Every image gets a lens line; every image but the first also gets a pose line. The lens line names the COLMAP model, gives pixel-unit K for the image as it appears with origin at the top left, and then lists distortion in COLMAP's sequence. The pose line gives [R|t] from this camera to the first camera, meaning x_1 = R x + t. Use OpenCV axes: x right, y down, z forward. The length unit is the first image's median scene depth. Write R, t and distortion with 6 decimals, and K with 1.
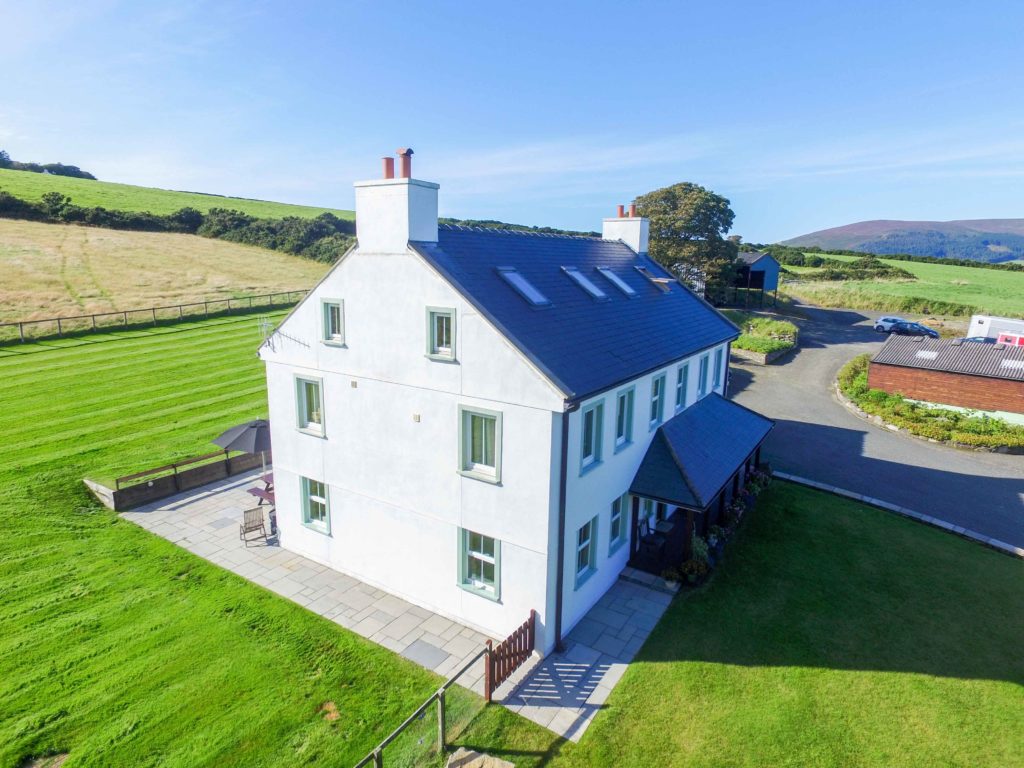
lens RADIAL K [[595.8, 0, 525.7], [0, 595.8, 386.4], [0, 0, 1]] dist [-0.019771, 0.020814]
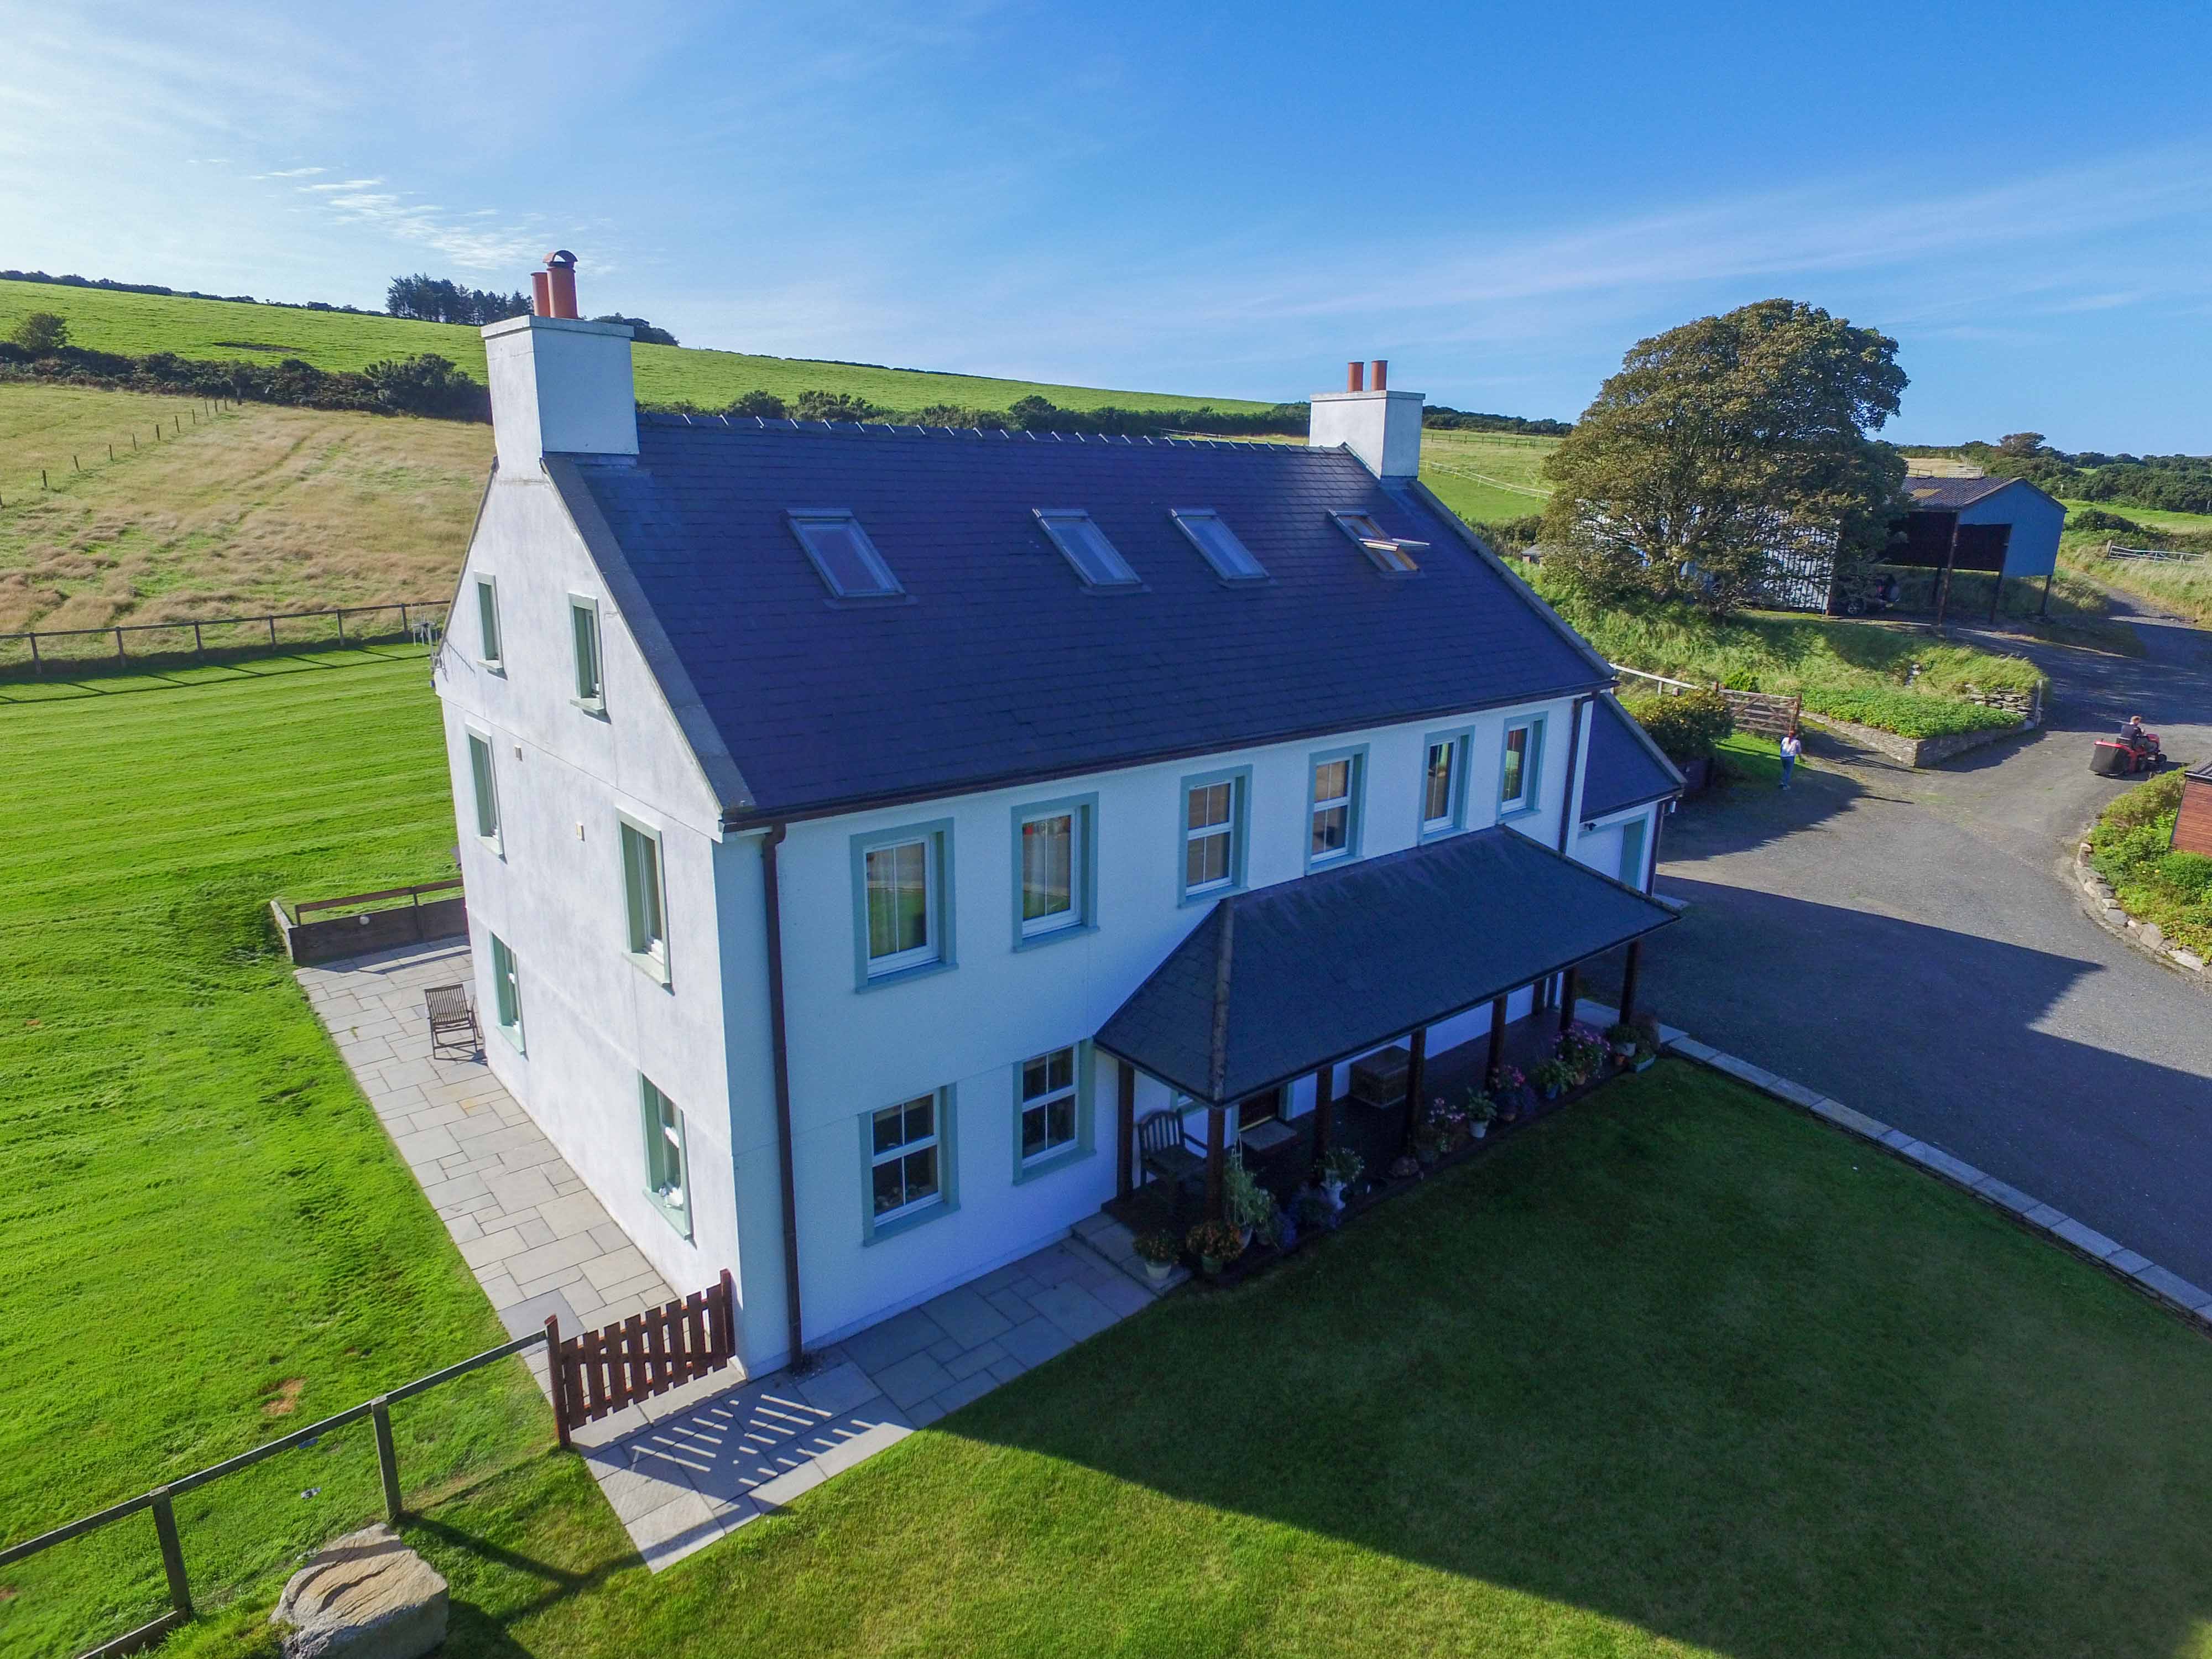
lens RADIAL K [[1287.1, 0, 1135.6], [0, 1287.1, 834.6], [0, 0, 1]] dist [-0.019771, 0.020814]
pose [[0.955624, 0.075058, -0.284867, 0.399257], [-0.061331, 0.996499, 0.056819, -0.022649], [0.288134, -0.036826, 0.956882, 0.114119]]
